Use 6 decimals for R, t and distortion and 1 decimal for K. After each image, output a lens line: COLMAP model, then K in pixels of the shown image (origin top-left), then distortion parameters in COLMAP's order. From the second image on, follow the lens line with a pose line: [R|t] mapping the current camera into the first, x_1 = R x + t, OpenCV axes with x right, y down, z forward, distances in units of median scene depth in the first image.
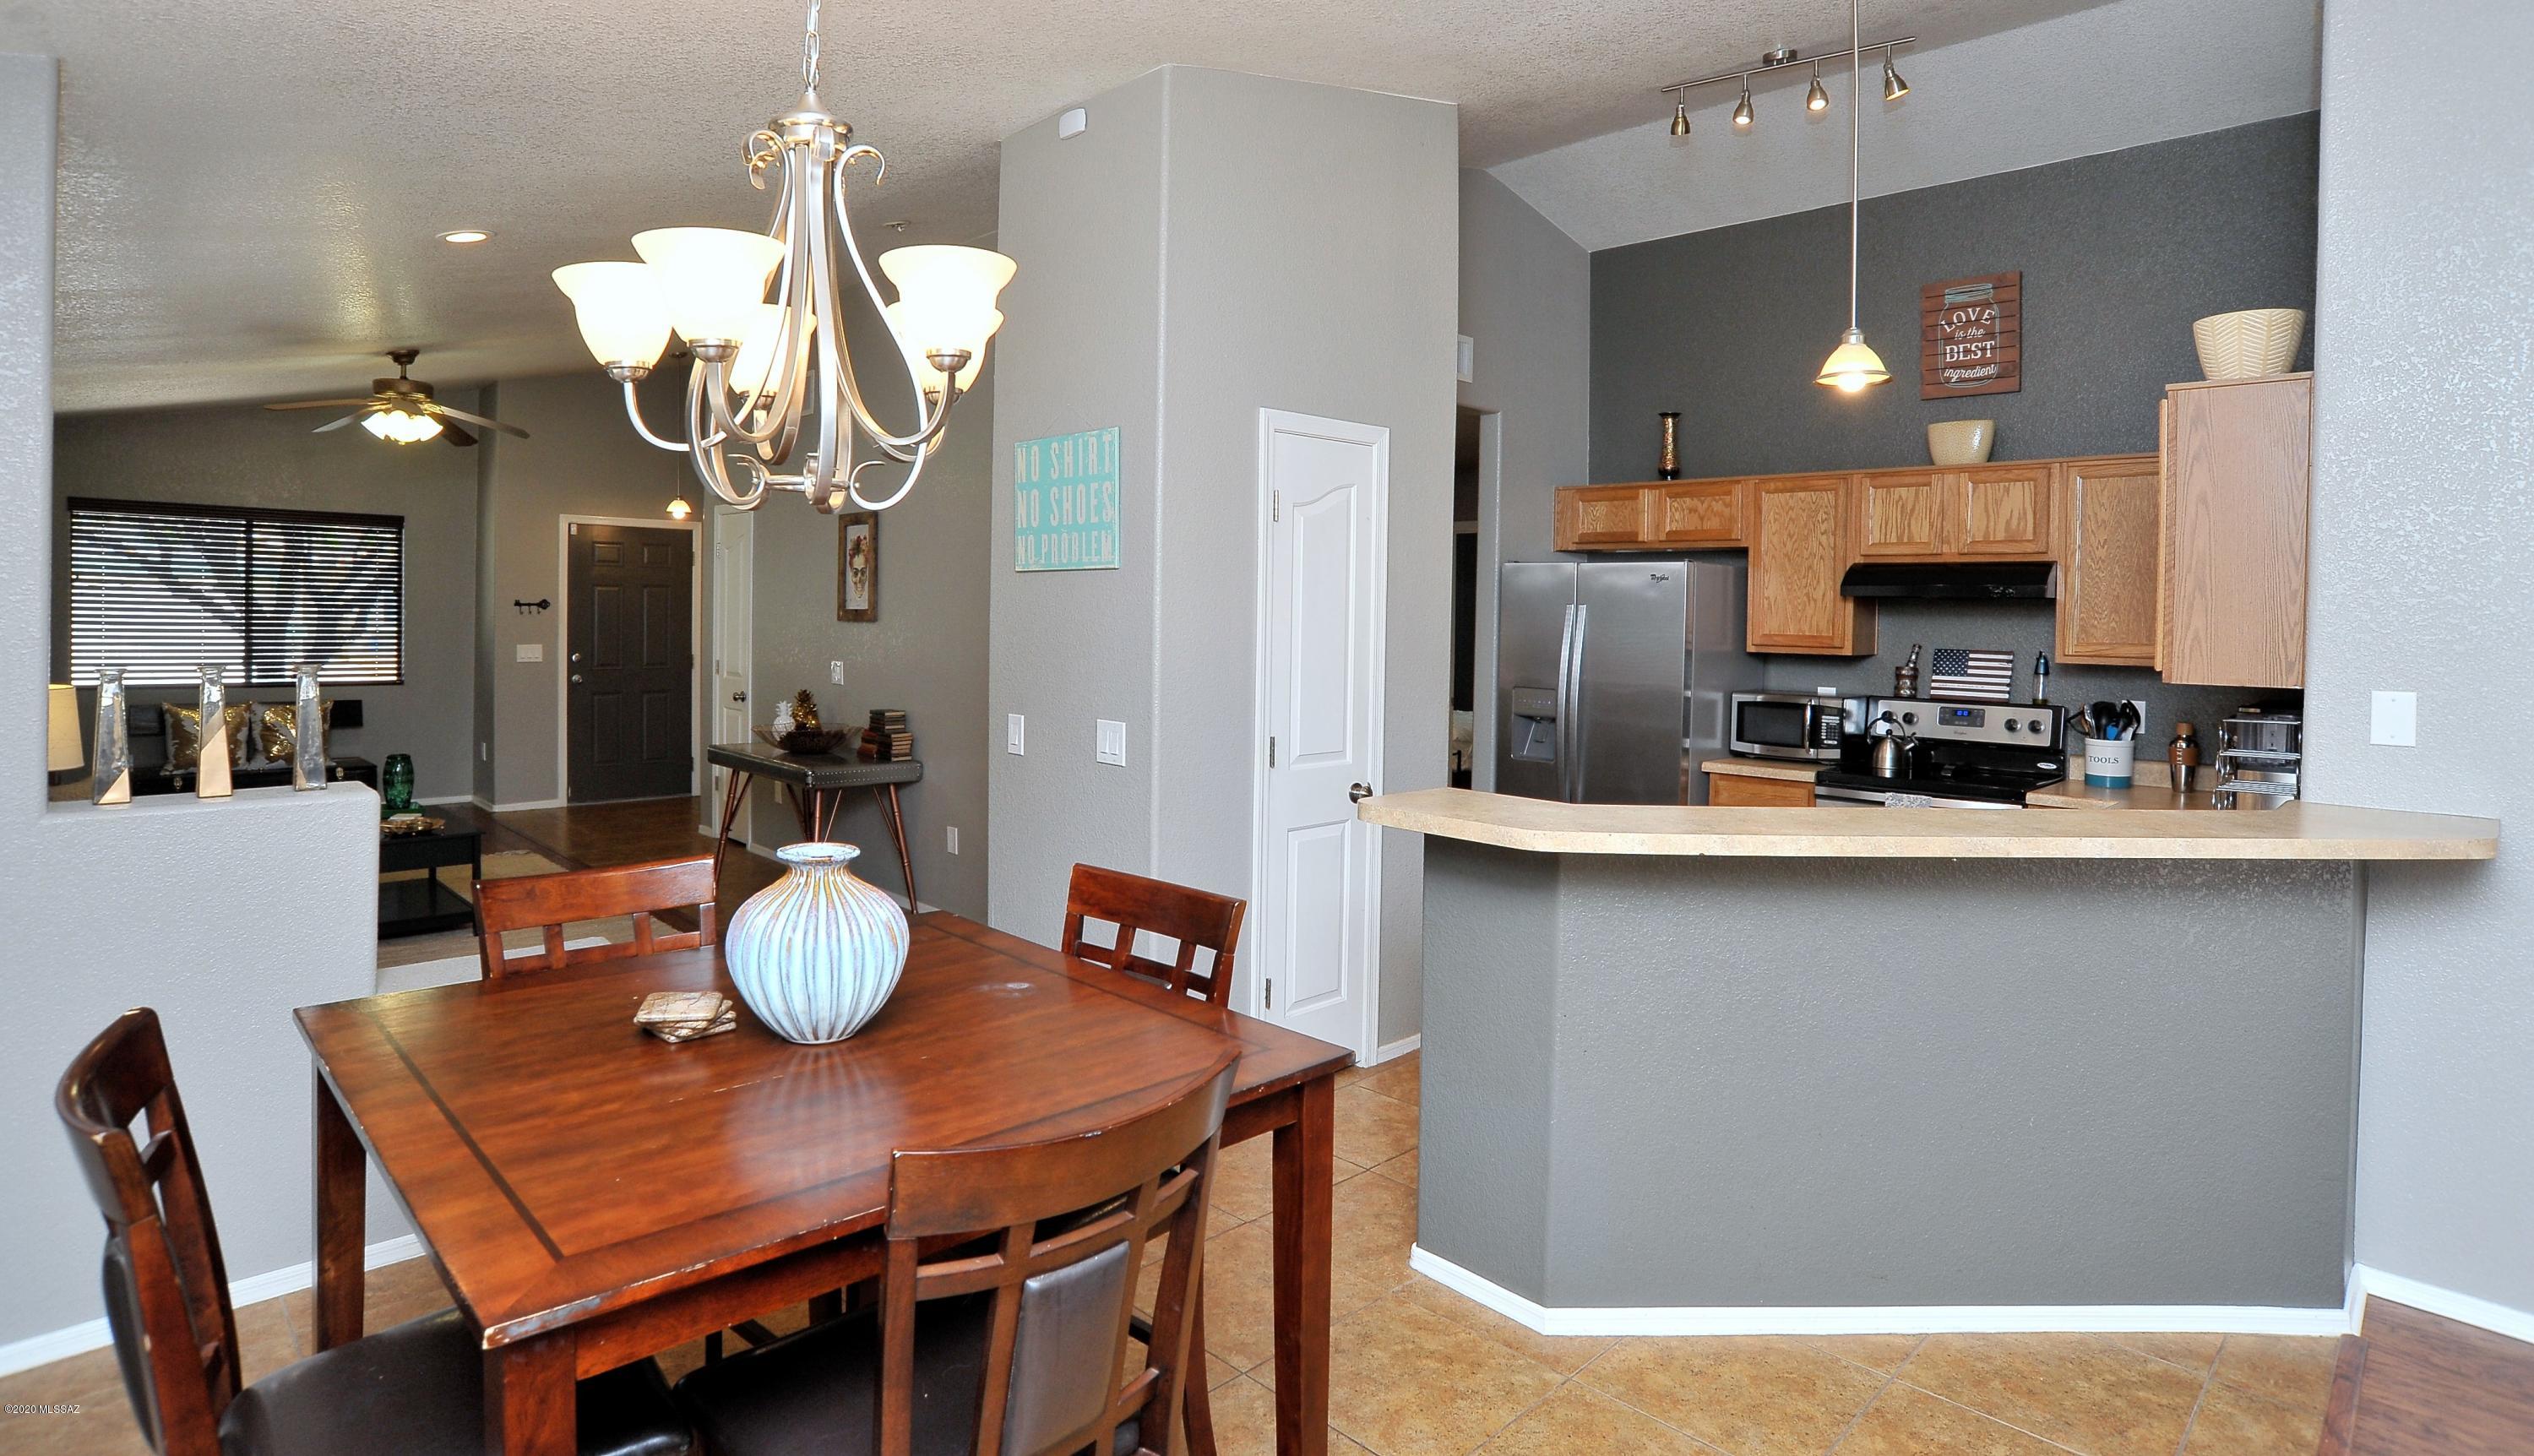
lens RADIAL K [[1281.3, 0, 1300.1], [0, 1281.3, 636.7], [0, 0, 1]] dist [-0.066065, 0.001049]
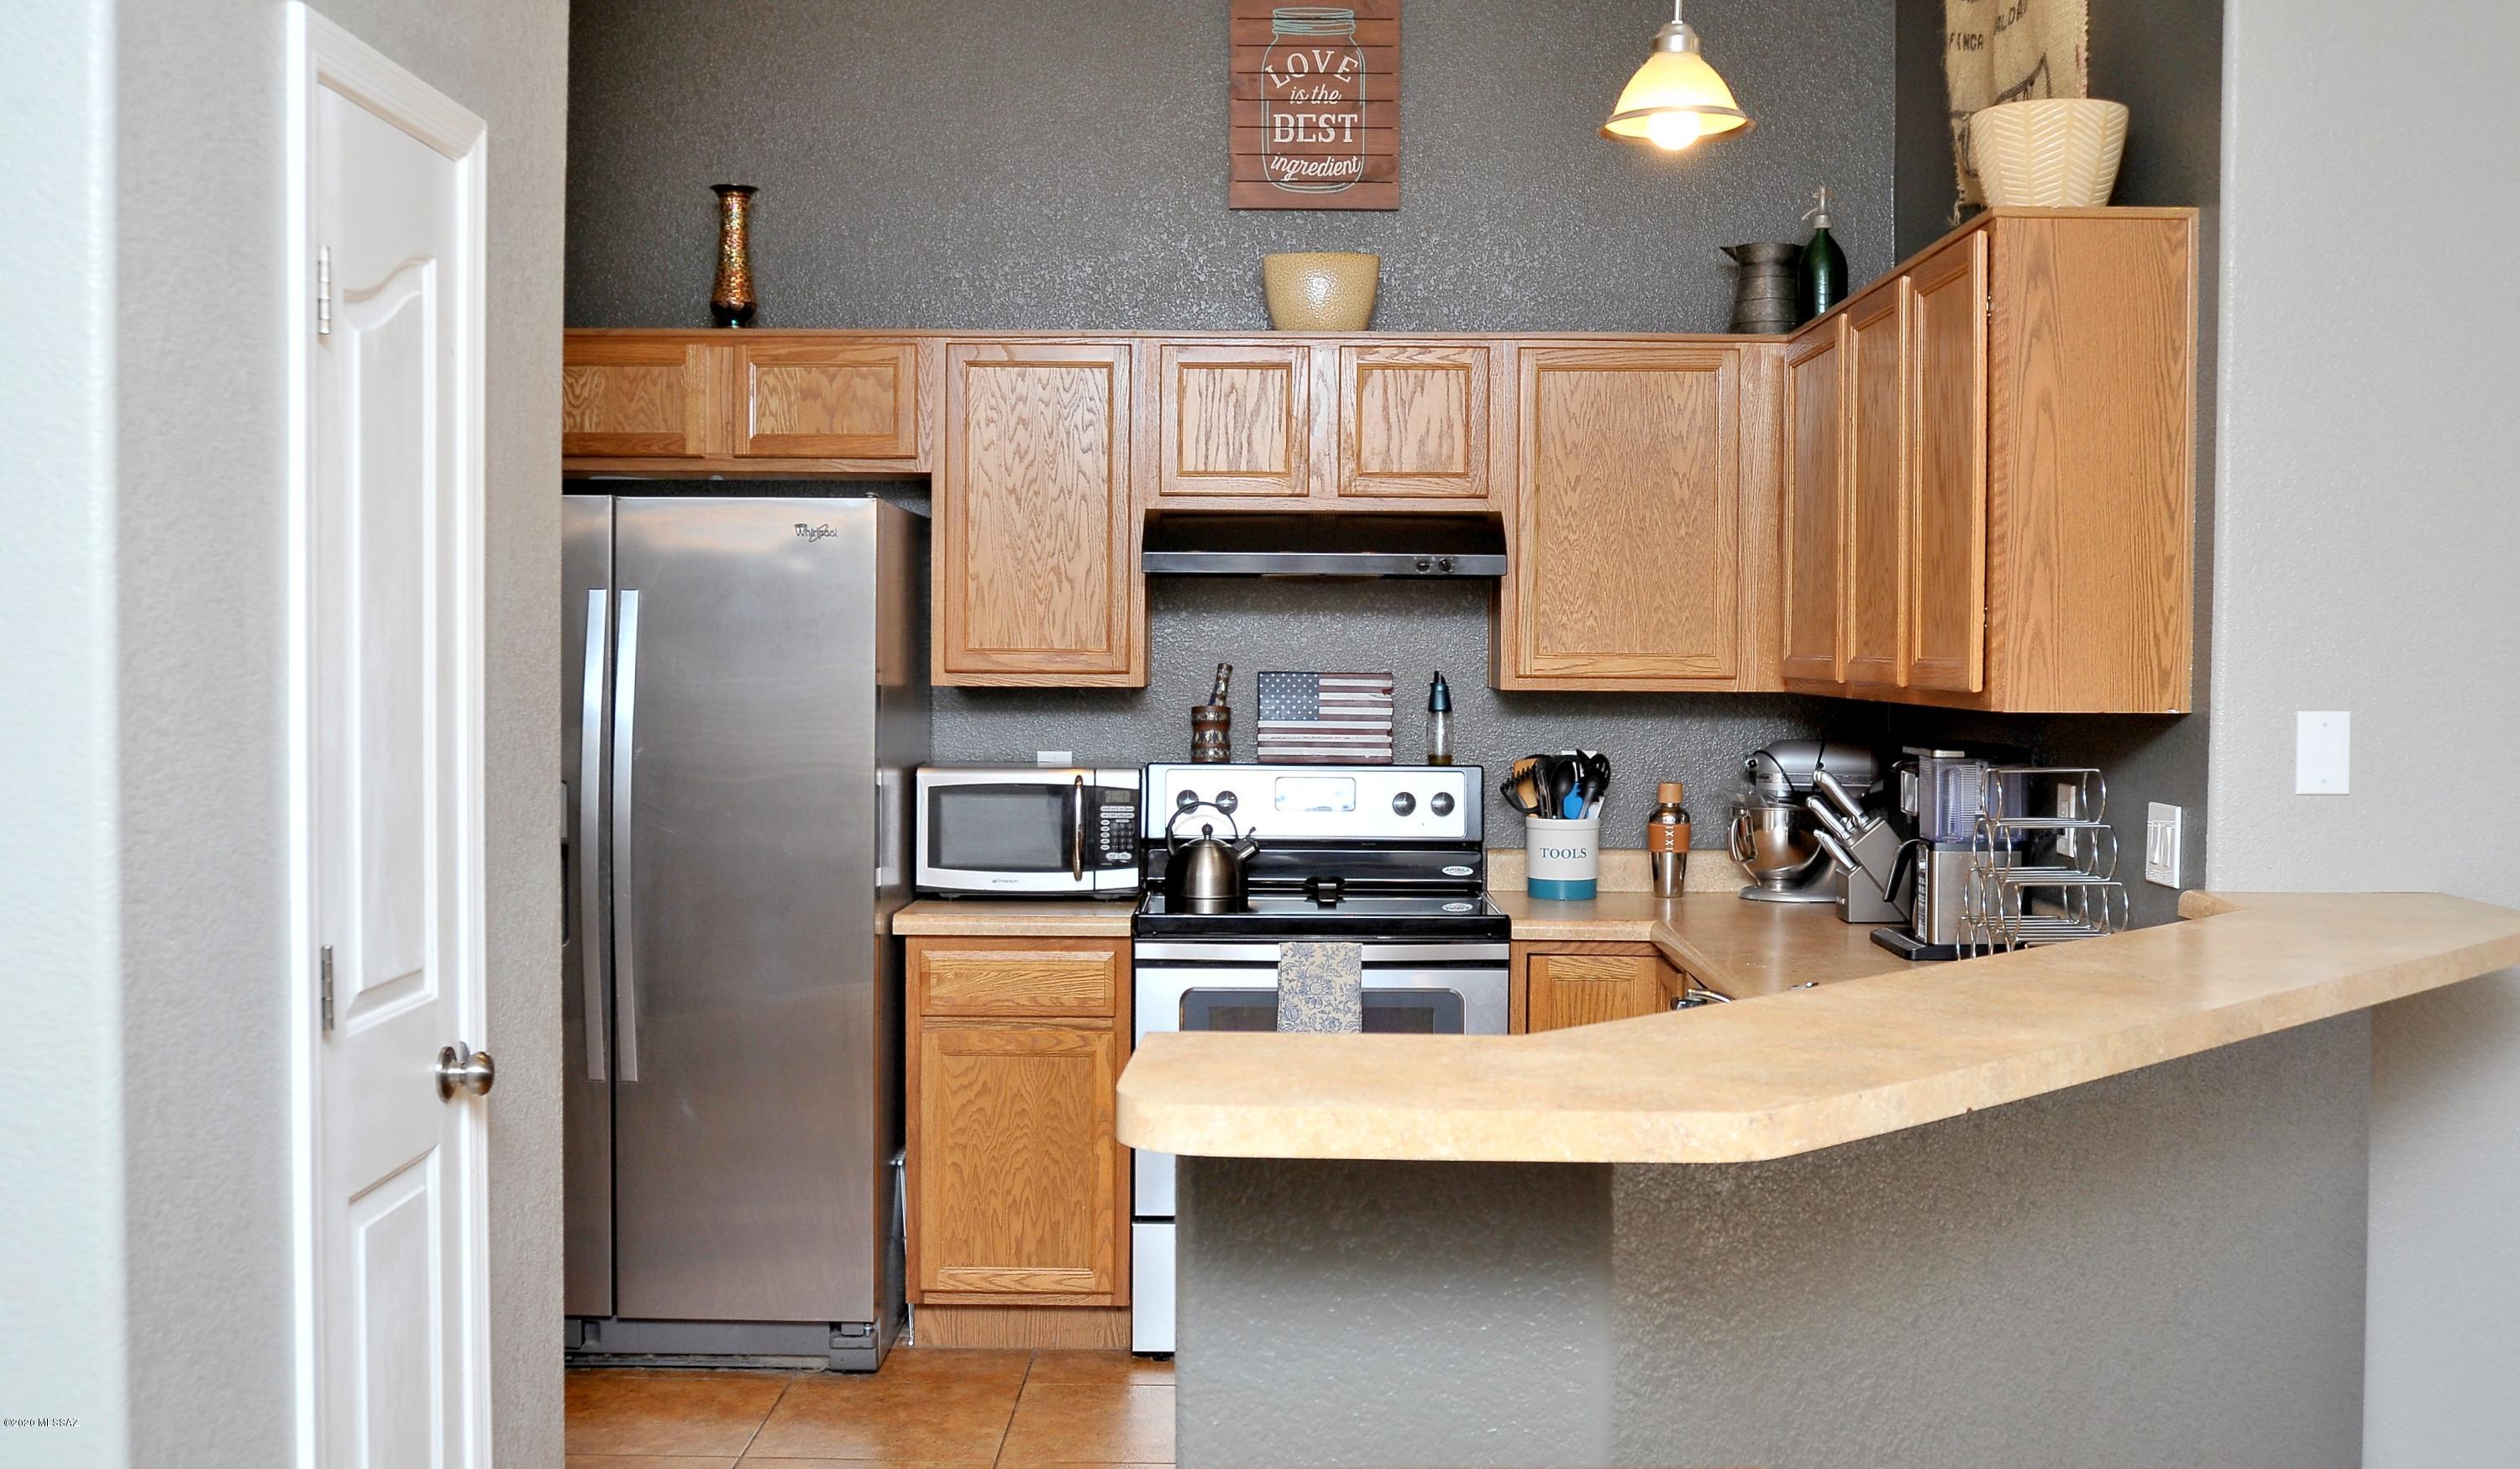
lens RADIAL K [[2386.0, 0, 1260.0], [0, 2386.0, 734.5], [0, 0, 1]] dist [-0.065935, 0.000916]
pose [[0.722391, -0.037970, 0.690442, -0.210887], [0.019826, 0.999218, 0.034207, 0.001637], [-0.691201, -0.011022, 0.722578, 0.260485]]
